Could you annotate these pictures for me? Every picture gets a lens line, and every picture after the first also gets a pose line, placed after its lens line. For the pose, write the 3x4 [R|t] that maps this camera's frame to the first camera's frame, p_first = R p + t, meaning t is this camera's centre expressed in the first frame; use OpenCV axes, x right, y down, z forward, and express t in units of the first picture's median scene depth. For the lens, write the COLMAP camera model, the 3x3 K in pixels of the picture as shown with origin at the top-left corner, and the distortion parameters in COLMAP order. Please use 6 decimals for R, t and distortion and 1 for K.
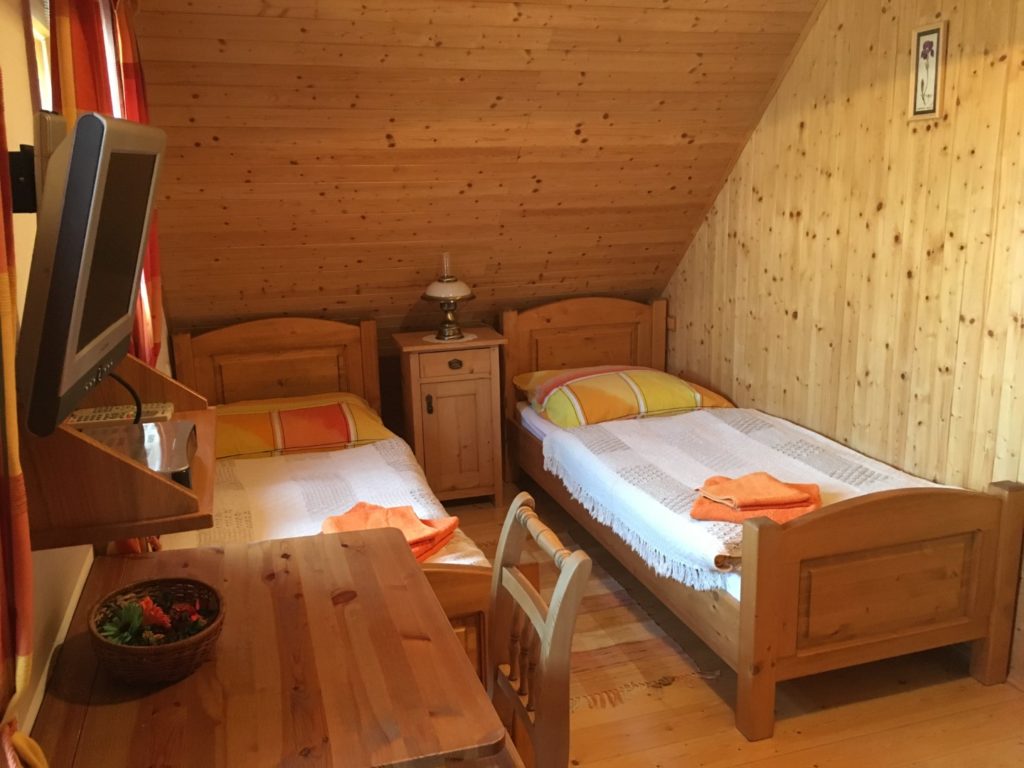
lens RADIAL K [[872.6, 0, 511.6], [0, 872.6, 384.9], [0, 0, 1]] dist [0.067223, -0.073605]
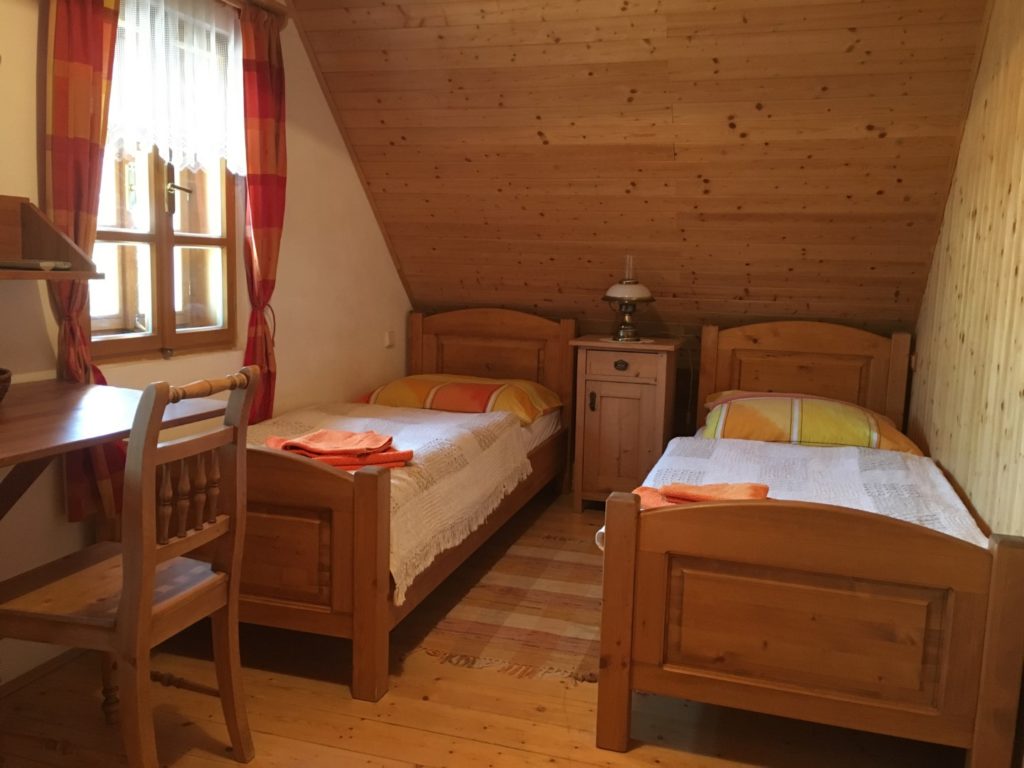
lens RADIAL K [[872.6, 0, 511.4], [0, 872.6, 384.0], [0, 0, 1]] dist [0.067223, -0.073605]
pose [[0.813140, 0.123768, -0.568757, 0.437101], [-0.175508, 0.983789, -0.036836, 0.060860], [0.554978, 0.129775, 0.821680, 0.116352]]
